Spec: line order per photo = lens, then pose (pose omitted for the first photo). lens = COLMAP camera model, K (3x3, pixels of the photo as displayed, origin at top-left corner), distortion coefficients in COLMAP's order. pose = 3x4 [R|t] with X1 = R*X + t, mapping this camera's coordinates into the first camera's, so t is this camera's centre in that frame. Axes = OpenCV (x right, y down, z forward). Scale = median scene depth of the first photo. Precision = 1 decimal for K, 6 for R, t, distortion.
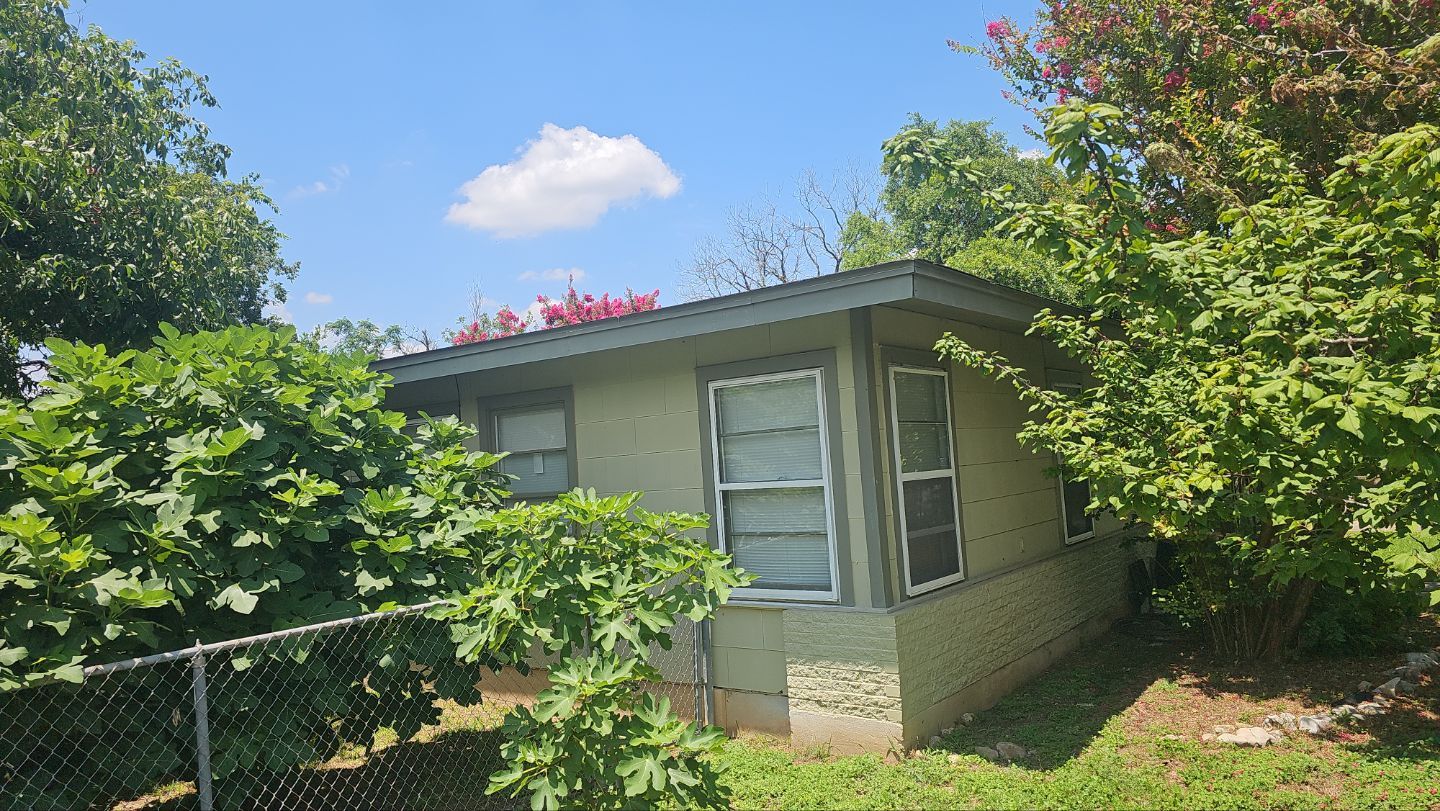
lens RADIAL K [[1057.9, 0, 691.8], [0, 1057.9, 407.7], [0, 0, 1]] dist [0.119799, -0.304883]
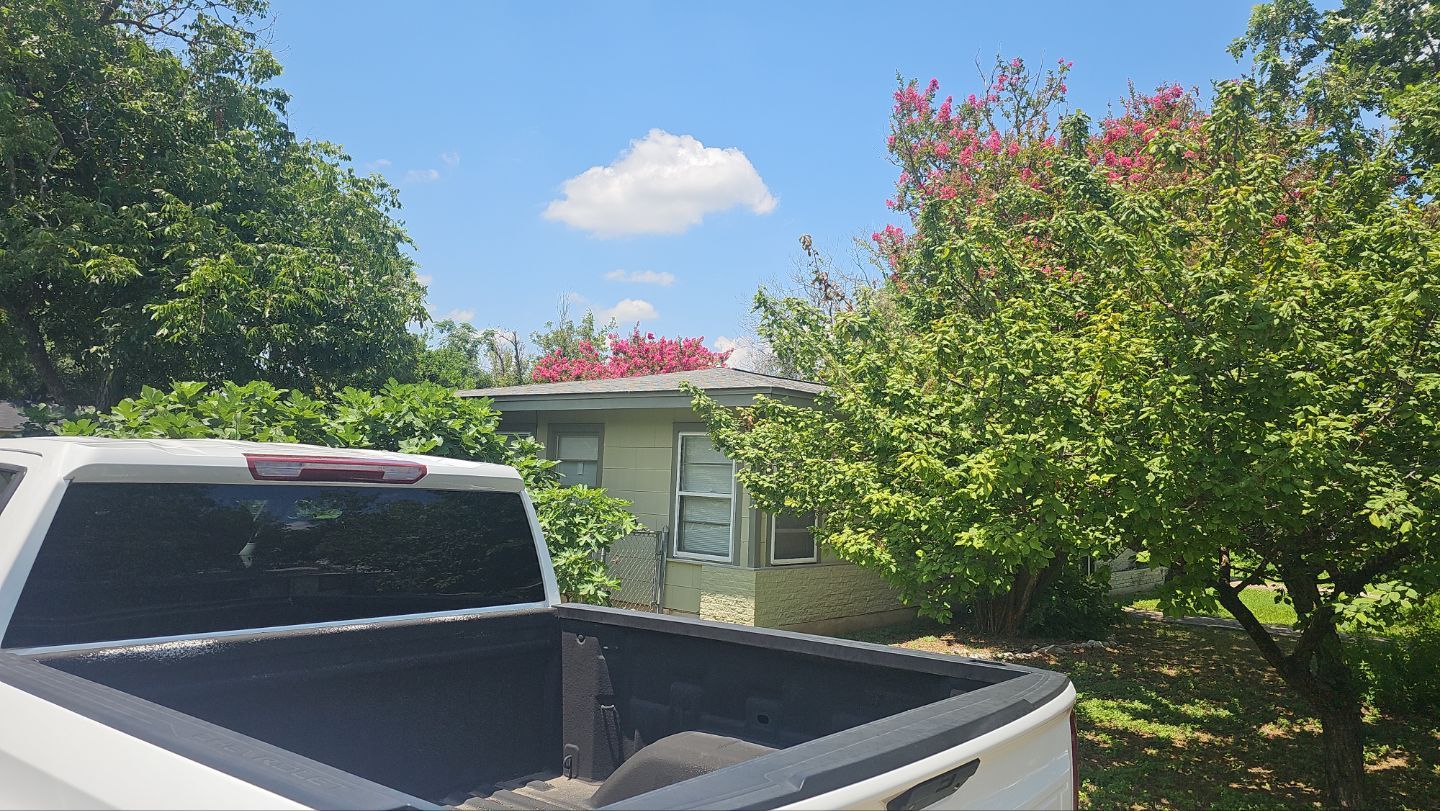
lens RADIAL K [[1057.9, 0, 691.8], [0, 1057.9, 407.7], [0, 0, 1]] dist [0.119799, -0.304883]
pose [[0.992414, 0.099120, -0.072728, 0.175718], [-0.099823, 0.994987, -0.006091, -0.061468], [0.071760, 0.013305, 0.997333, -0.801855]]
